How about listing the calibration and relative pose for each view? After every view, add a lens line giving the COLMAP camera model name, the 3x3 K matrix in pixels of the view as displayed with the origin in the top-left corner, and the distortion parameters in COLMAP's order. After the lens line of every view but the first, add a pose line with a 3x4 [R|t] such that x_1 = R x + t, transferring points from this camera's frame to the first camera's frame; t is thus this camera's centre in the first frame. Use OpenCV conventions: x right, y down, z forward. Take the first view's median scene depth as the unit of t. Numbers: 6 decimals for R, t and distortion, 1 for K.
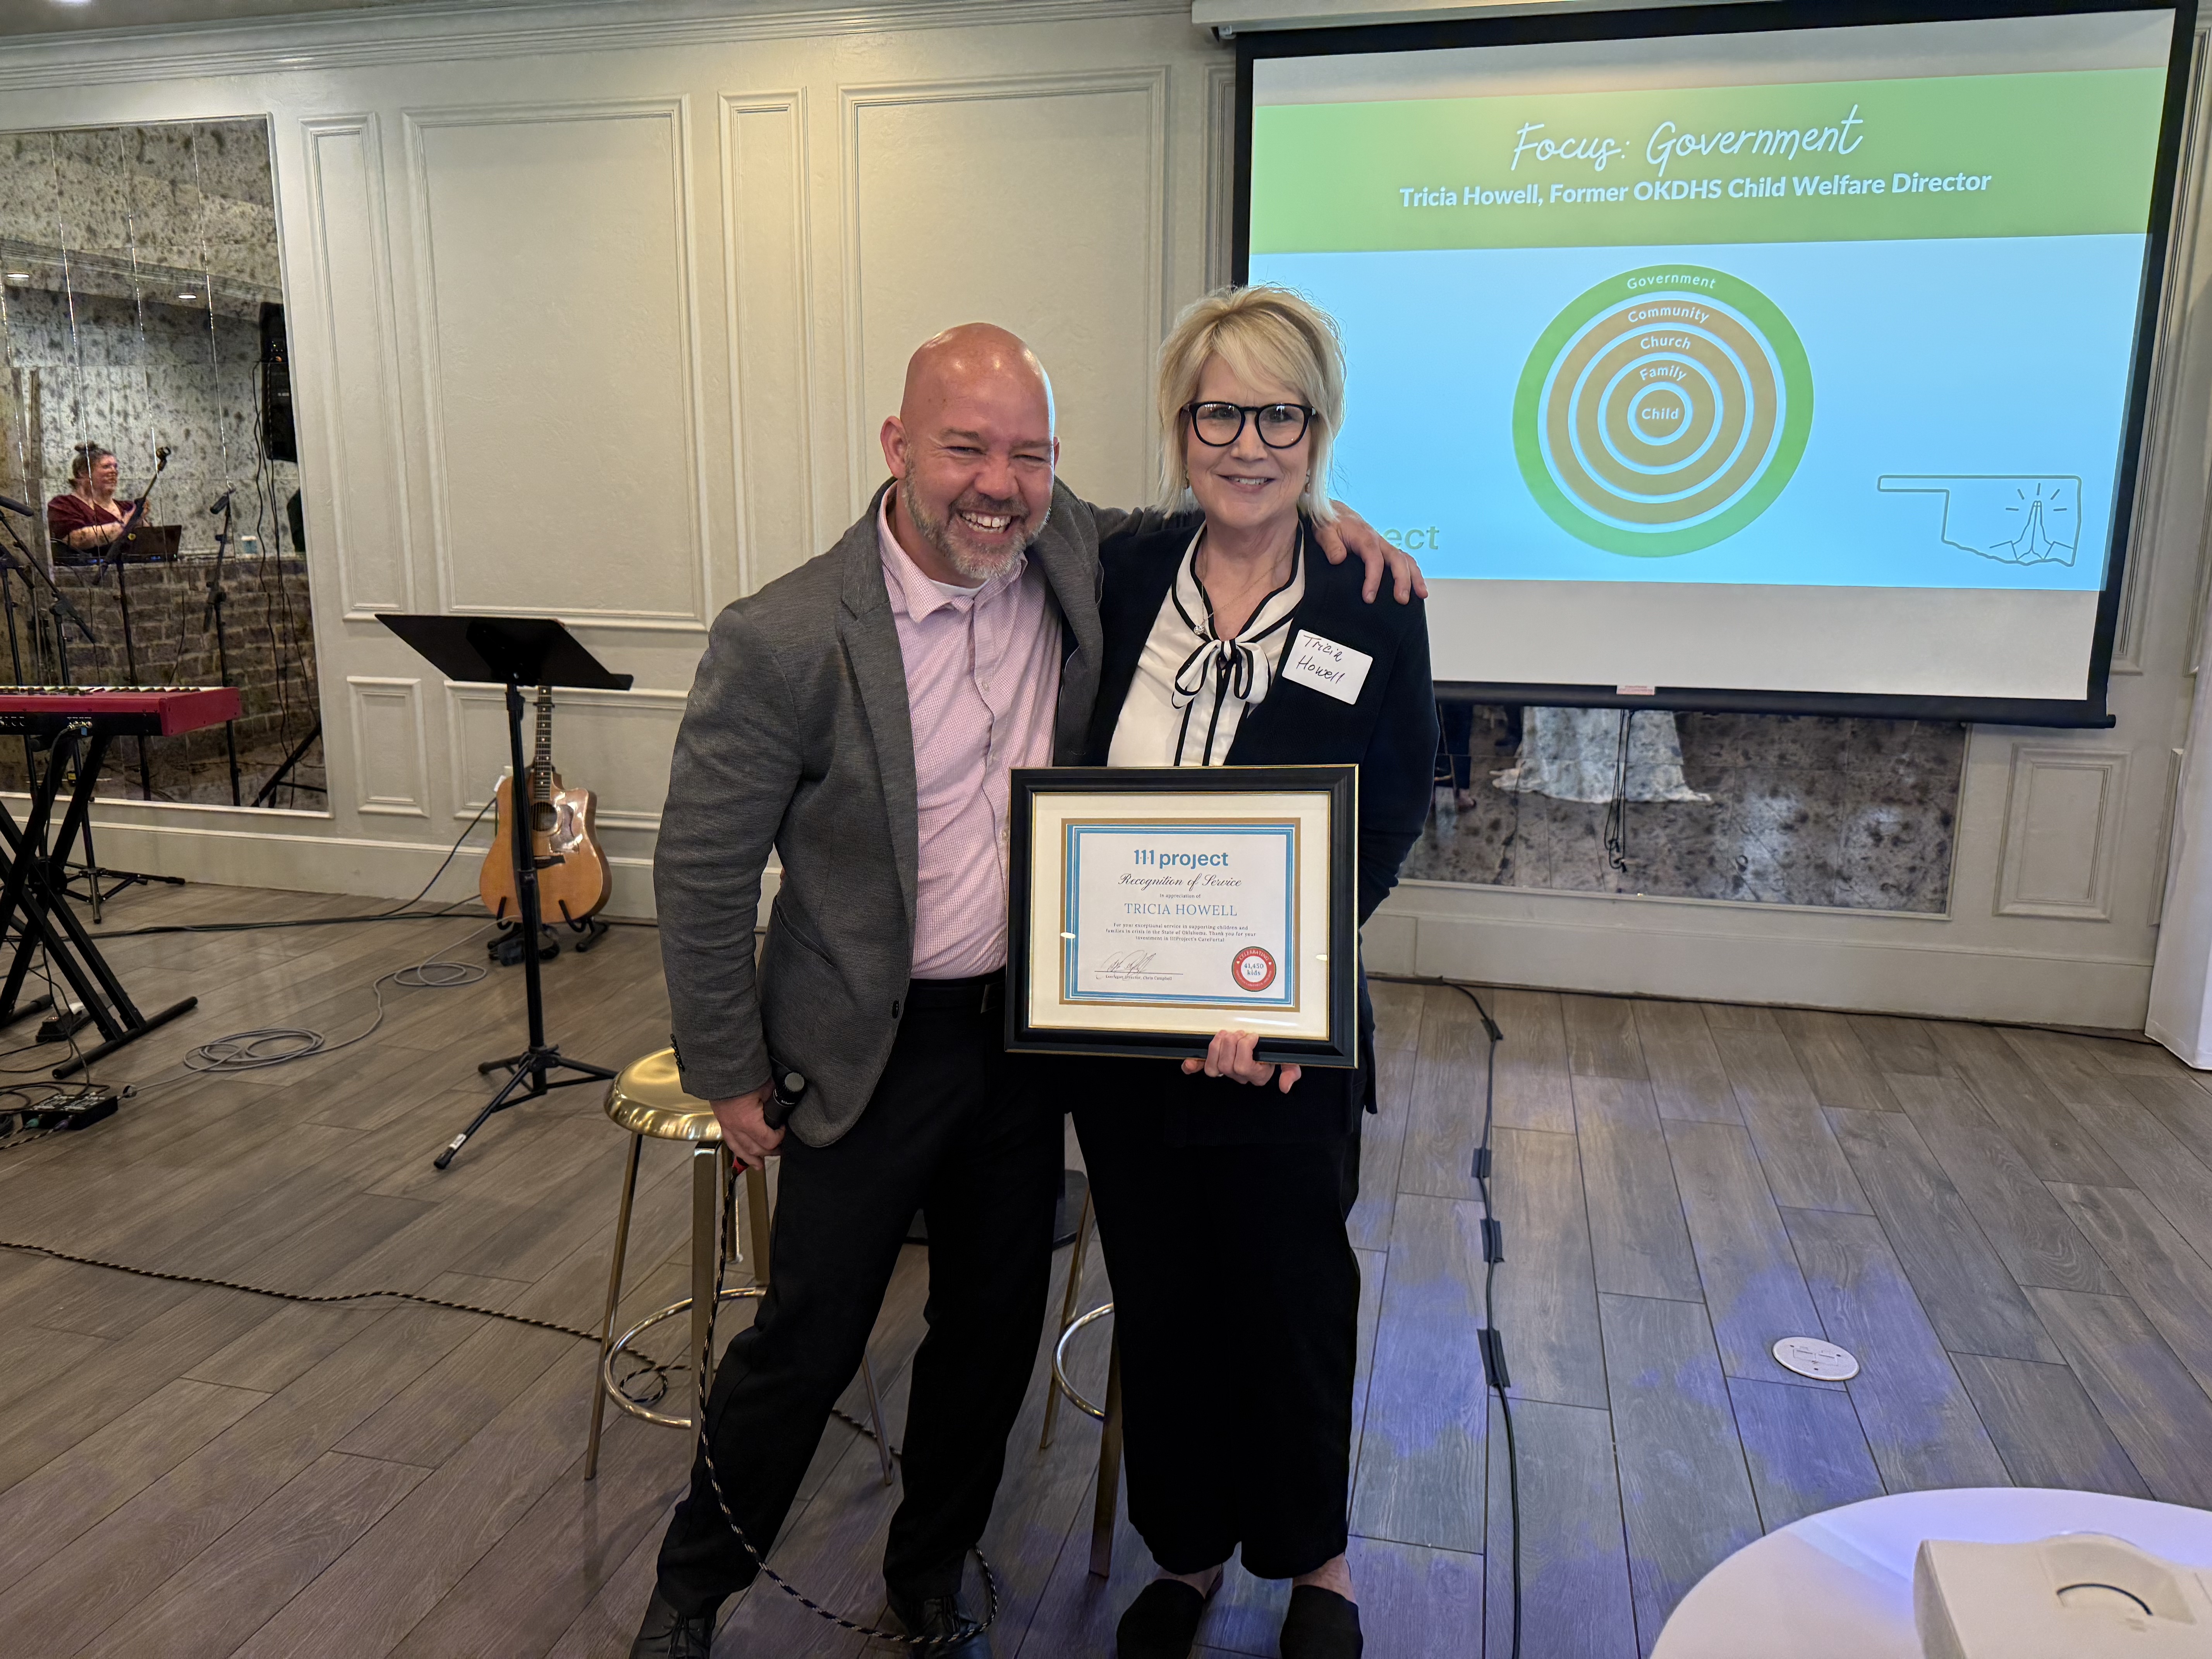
lens RADIAL K [[1577.8, 0, 1106.0], [0, 1577.8, 829.5], [0, 0, 1]] dist [-0.009843, -0.004584]
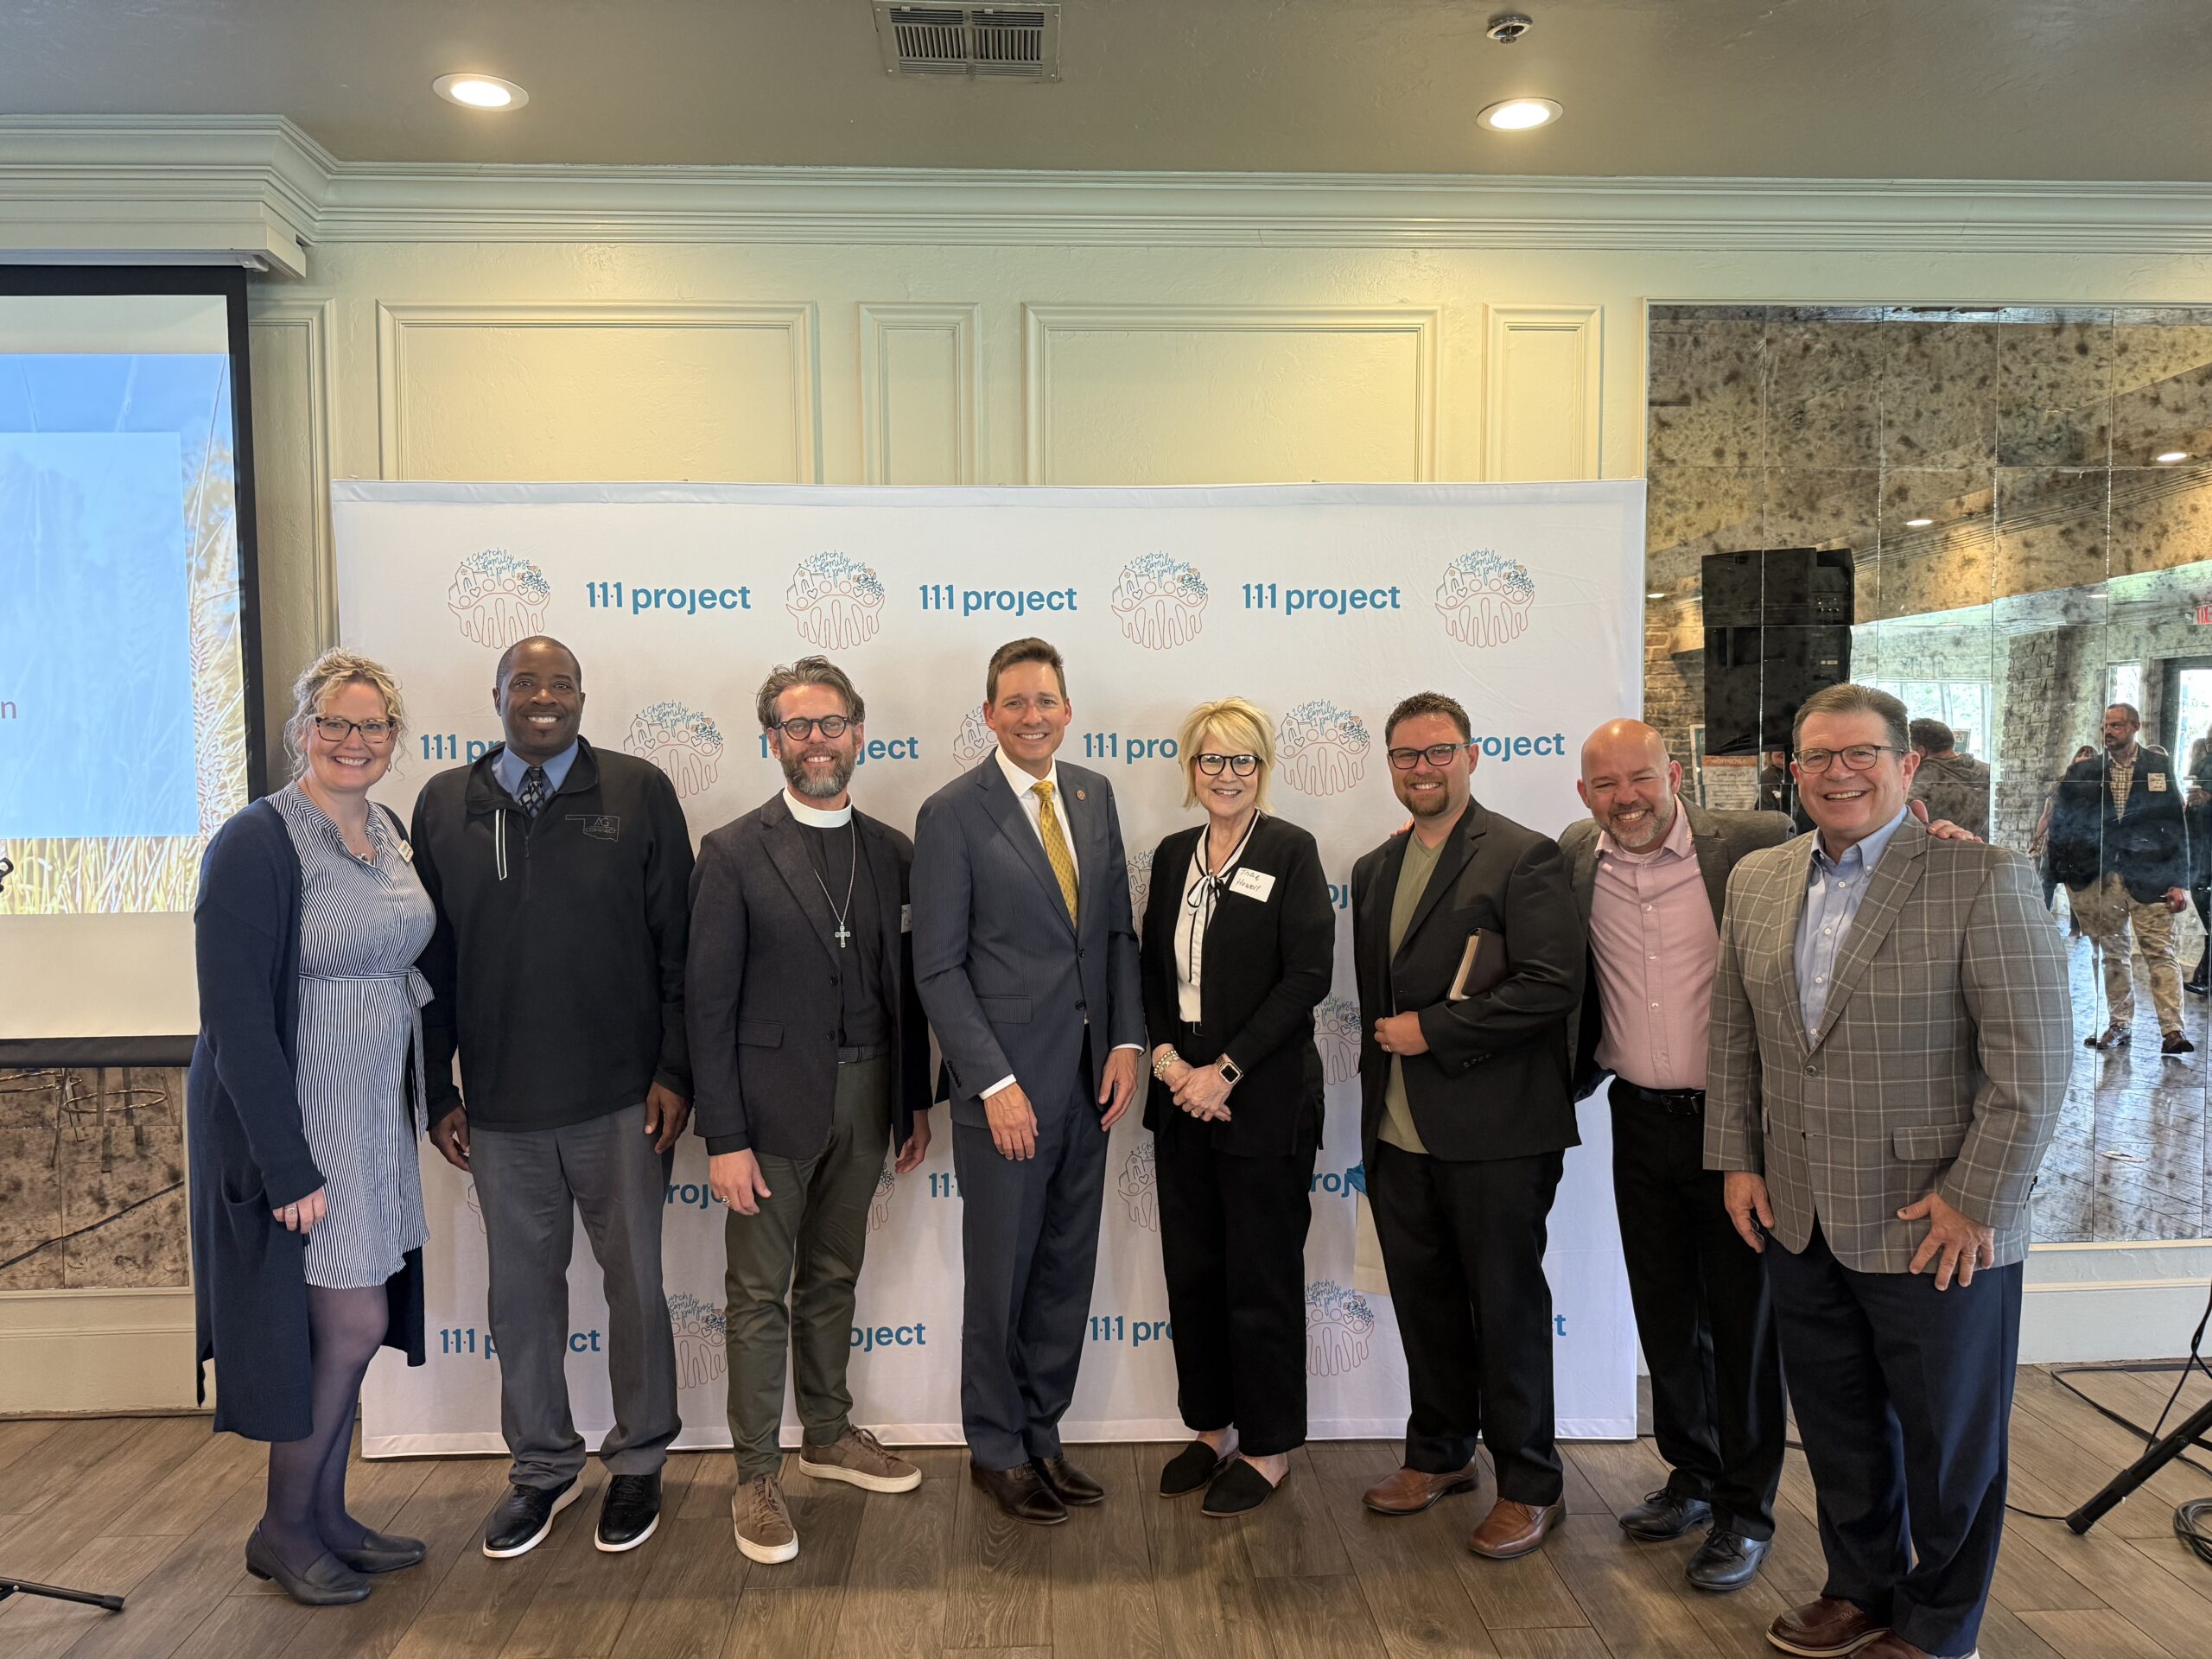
lens RADIAL K [[1577.8, 0, 1106.0], [0, 1577.8, 829.5], [0, 0, 1]] dist [-0.009843, -0.004584]
pose [[0.957896, -0.032152, 0.285311, 0.772222], [0.077598, 0.985720, -0.149445, -0.024776], [-0.276432, 0.165292, 0.946712, 0.014787]]
